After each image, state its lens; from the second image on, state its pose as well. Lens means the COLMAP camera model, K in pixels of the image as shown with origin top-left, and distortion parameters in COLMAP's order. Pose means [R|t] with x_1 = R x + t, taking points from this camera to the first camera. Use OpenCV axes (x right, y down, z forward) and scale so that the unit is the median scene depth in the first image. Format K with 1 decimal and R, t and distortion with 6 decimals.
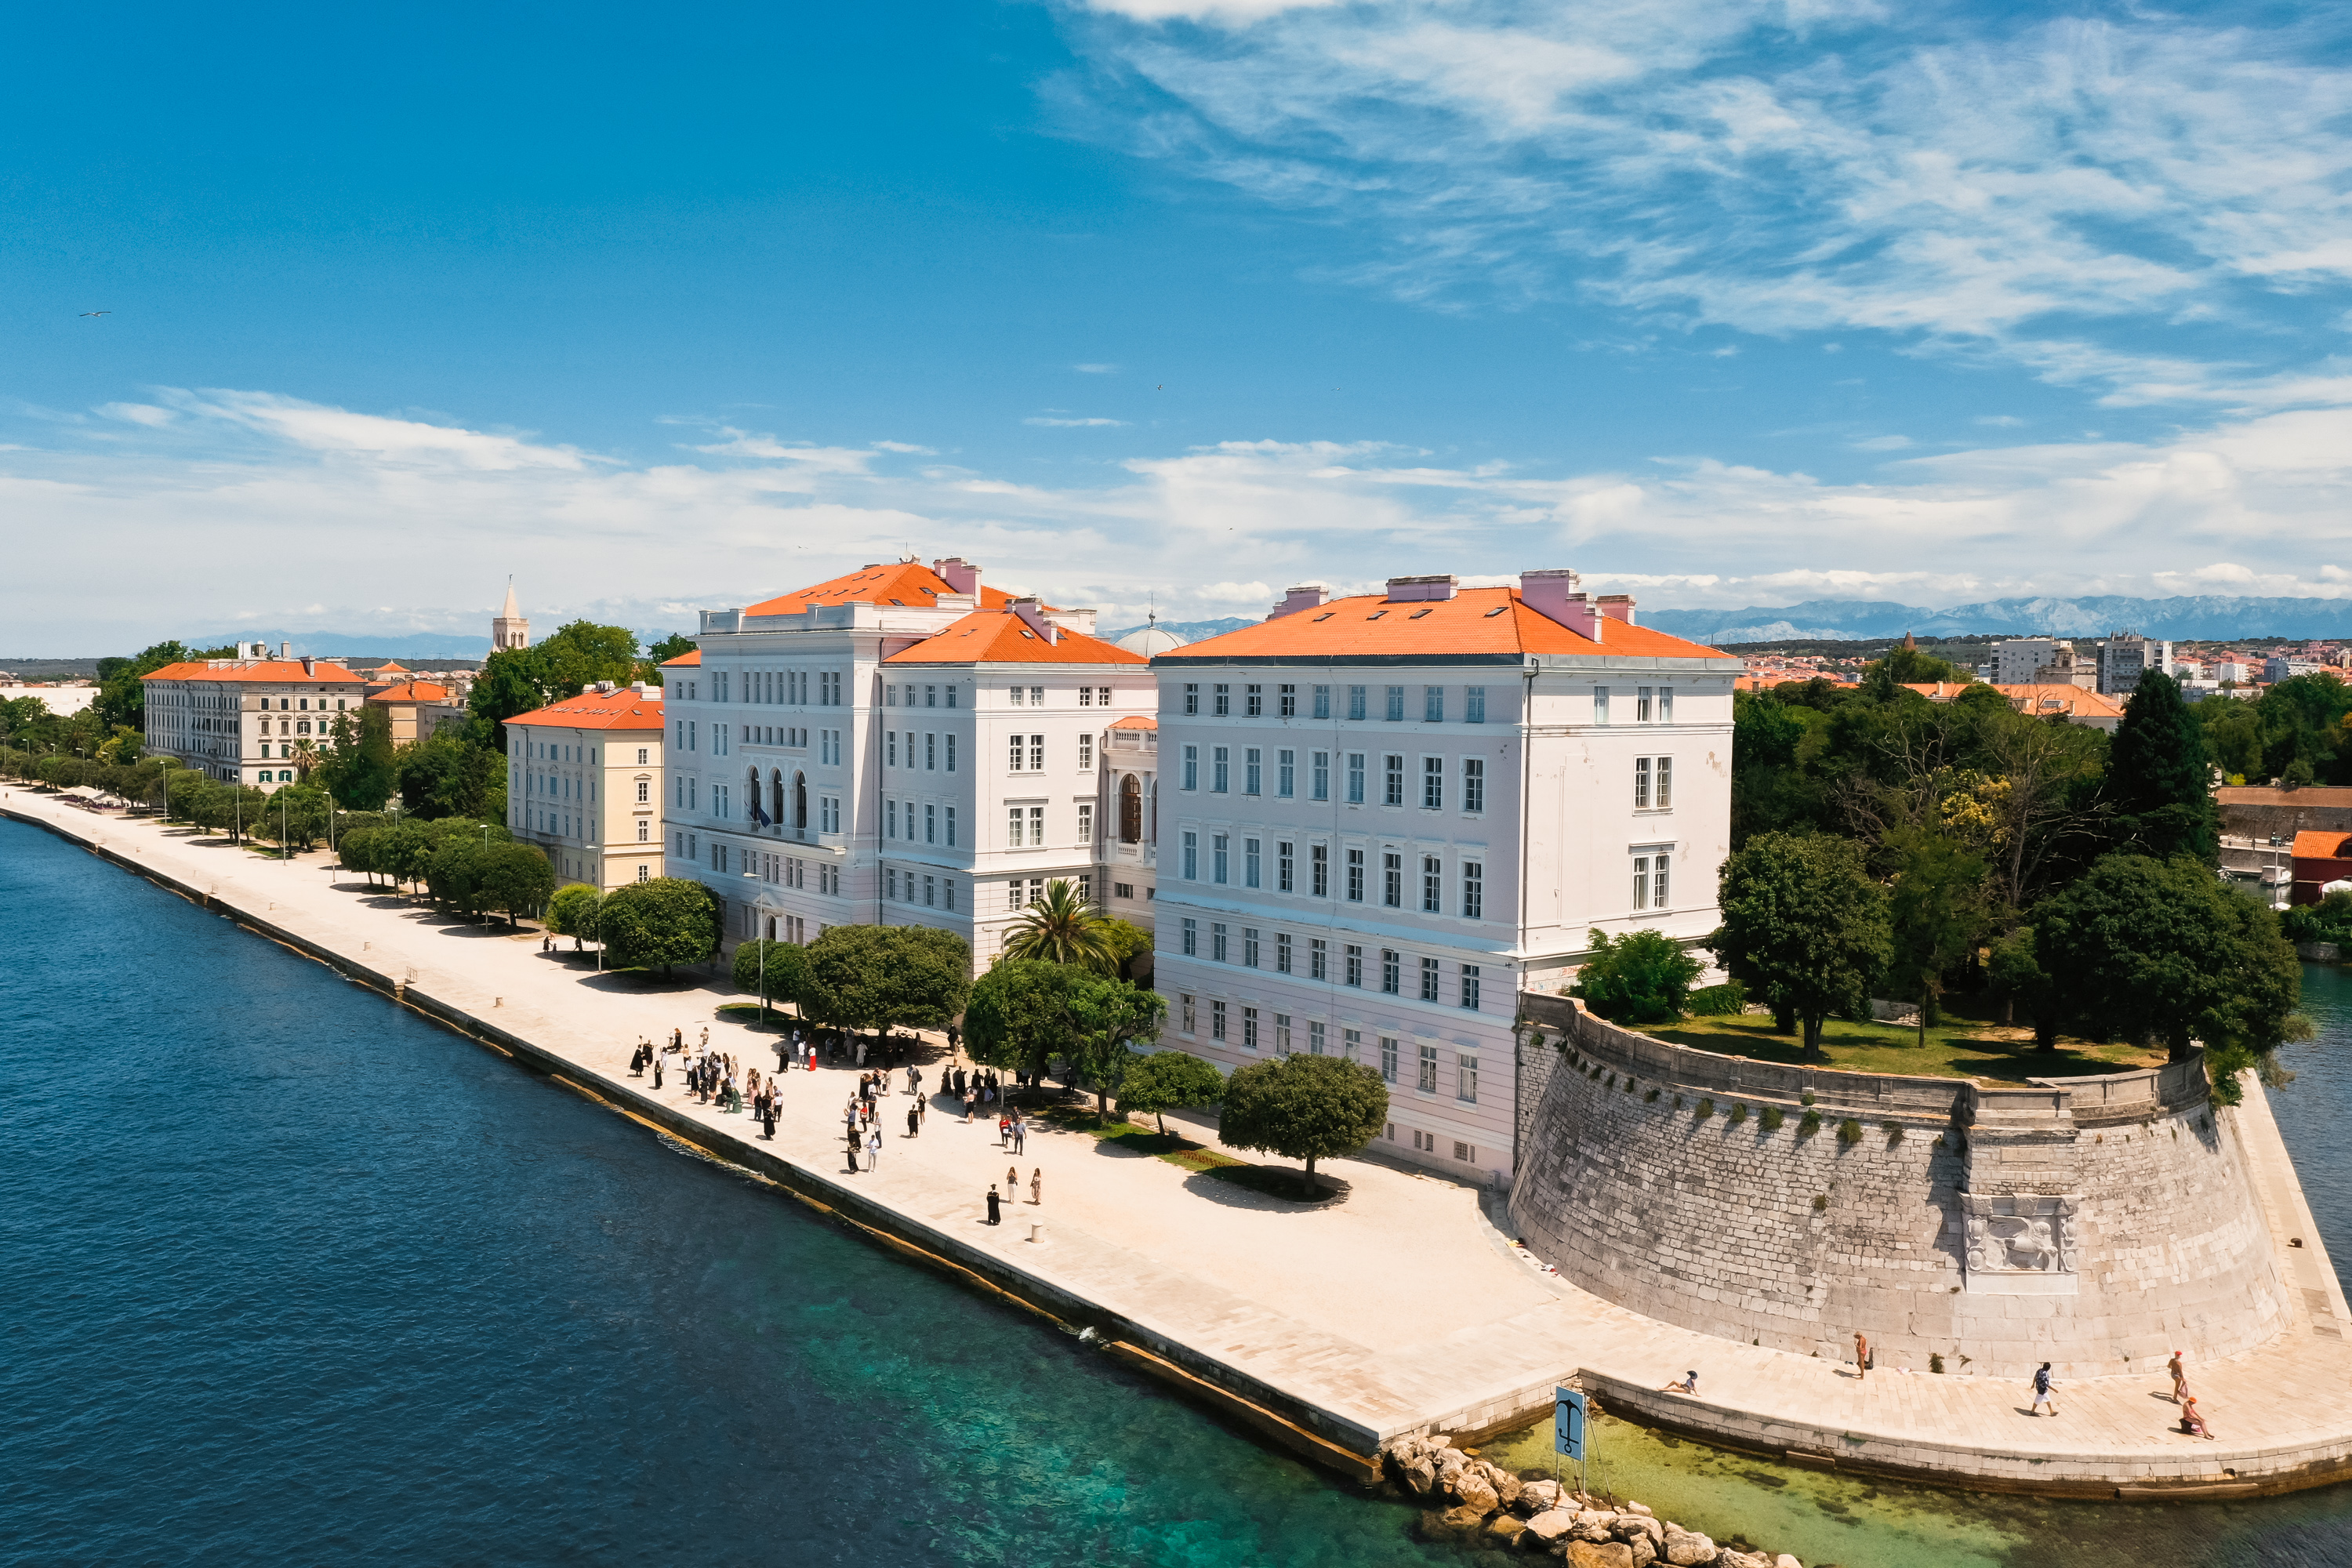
lens RADIAL K [[1846.4, 0, 1180.1], [0, 1846.4, 782.4], [0, 0, 1]] dist [0.013196, 0.003210]
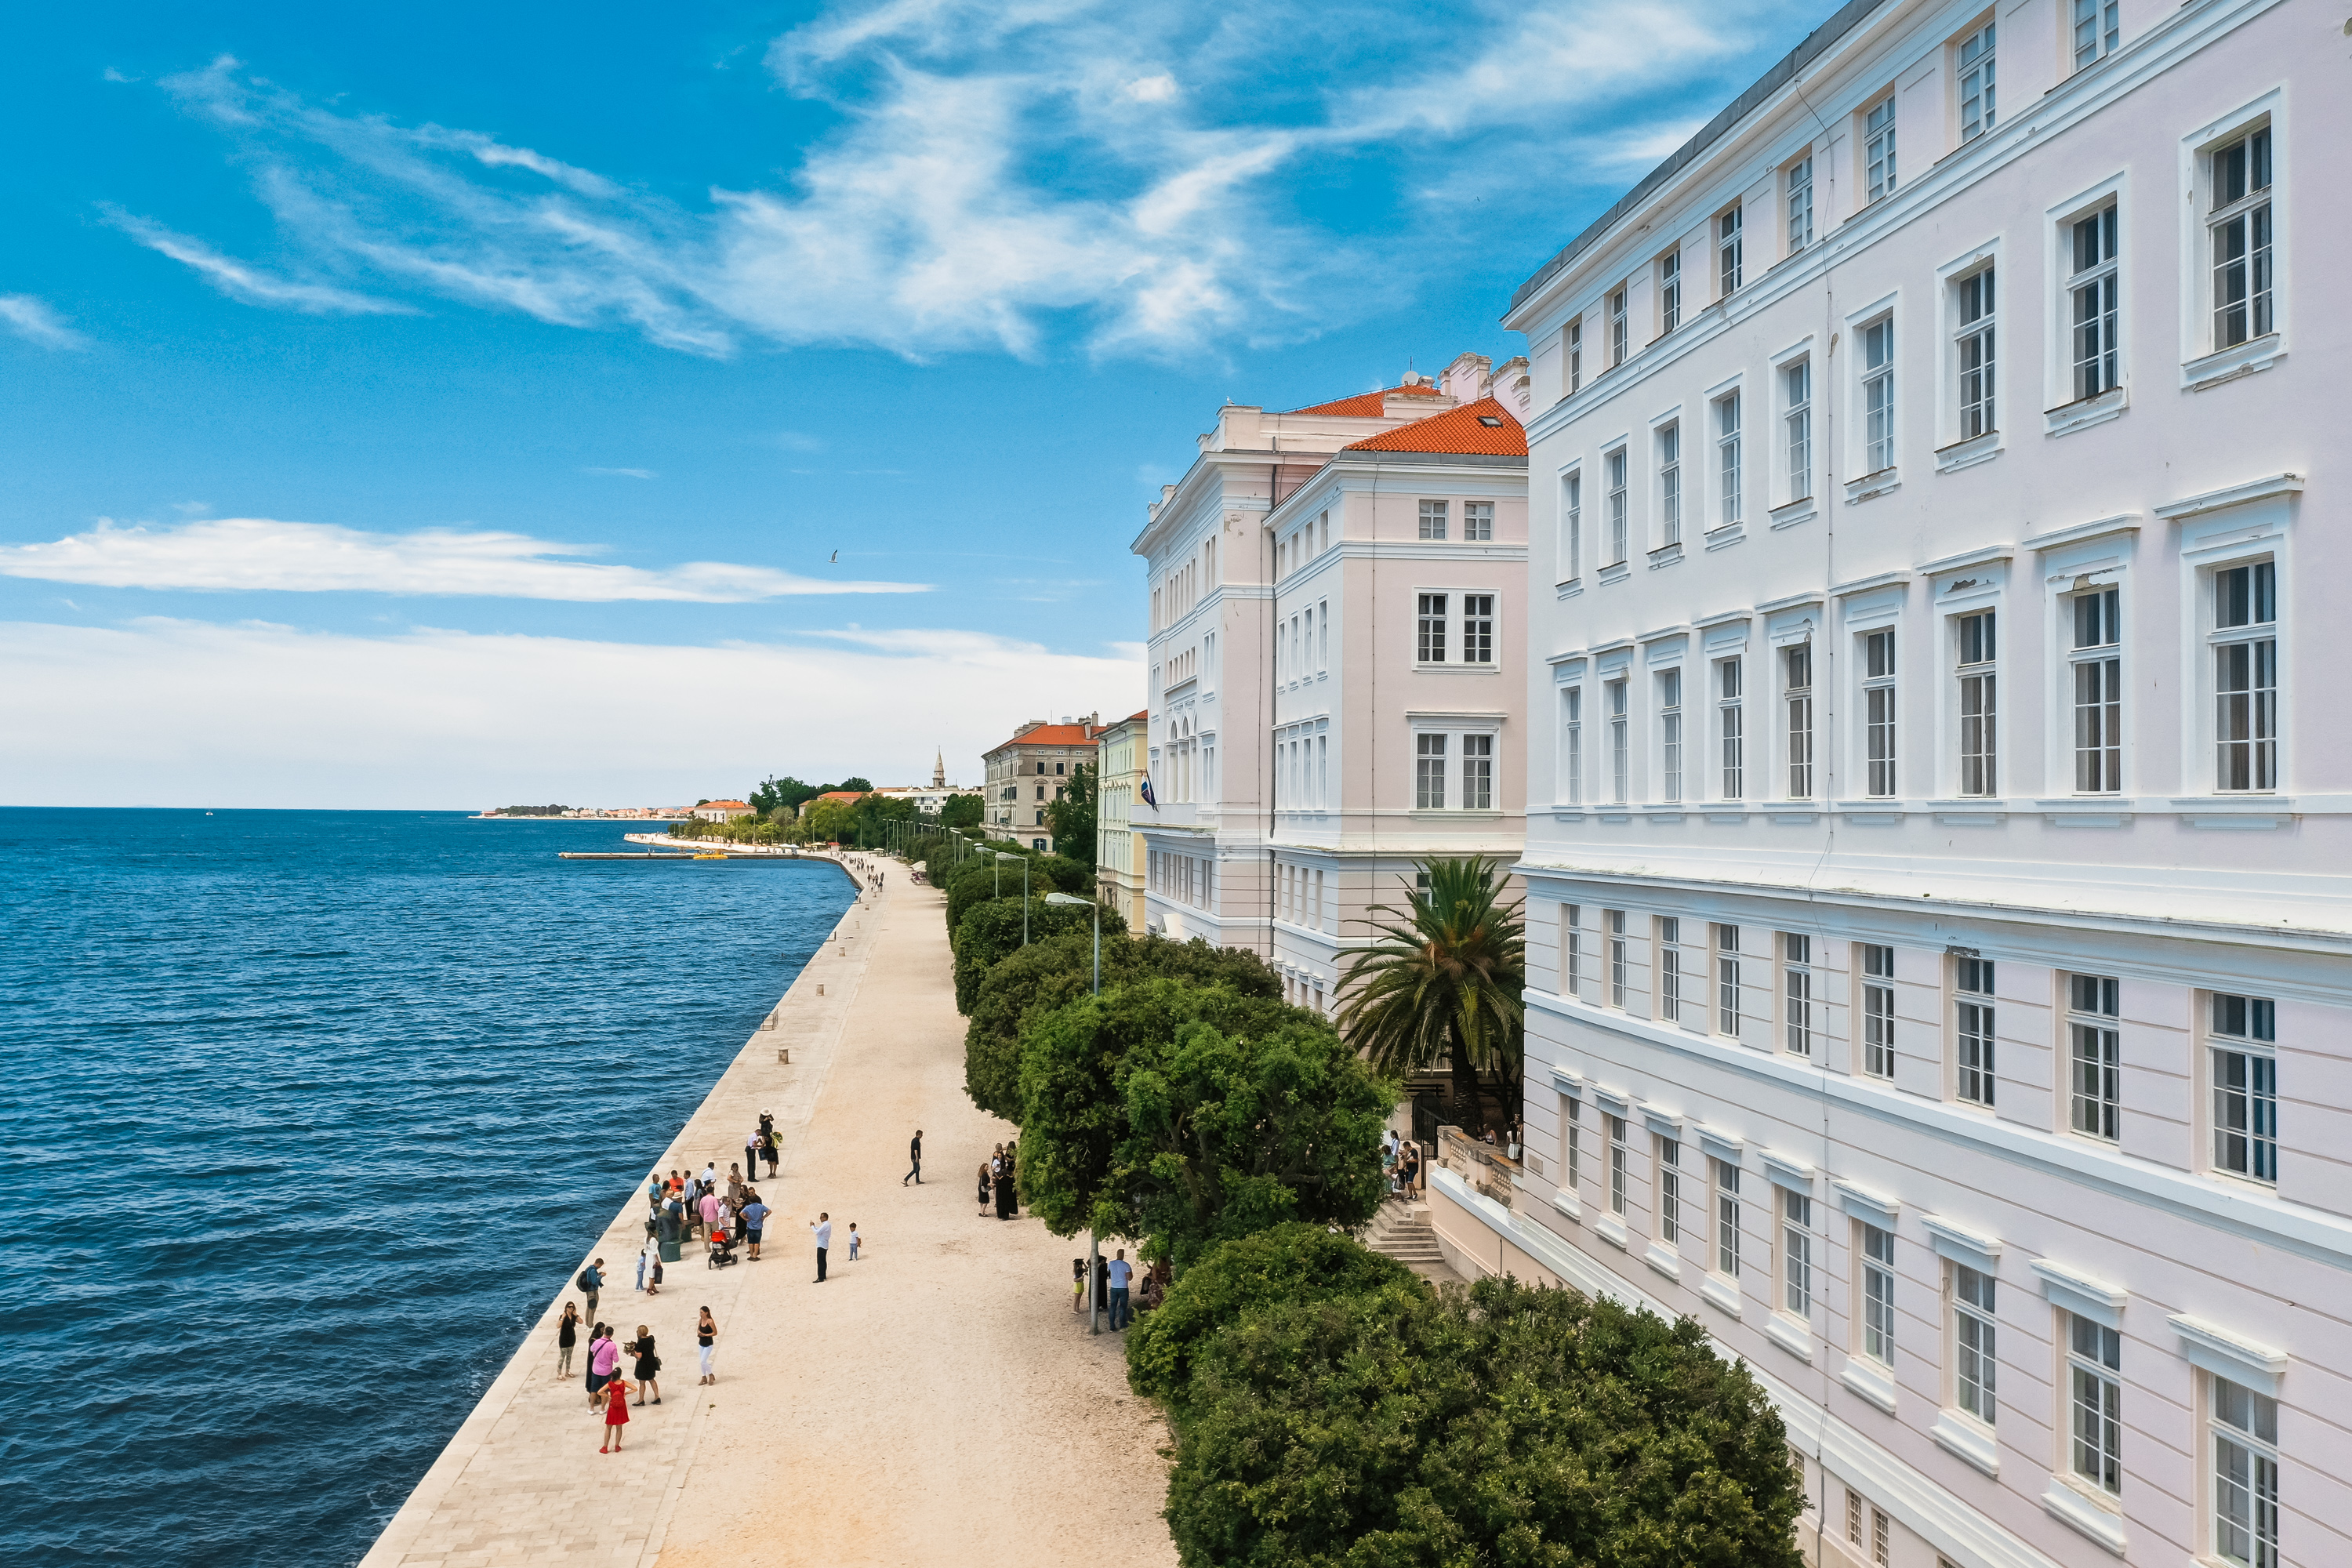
lens RADIAL K [[1846.4, 0, 1174.0], [0, 1846.4, 784.2], [0, 0, 1]] dist [0.013196, 0.003210]
pose [[0.864693, -0.010452, -0.502193, 0.196962], [-0.025432, 0.997590, -0.064551, 0.113375], [0.501657, 0.068588, 0.862343, 0.900960]]
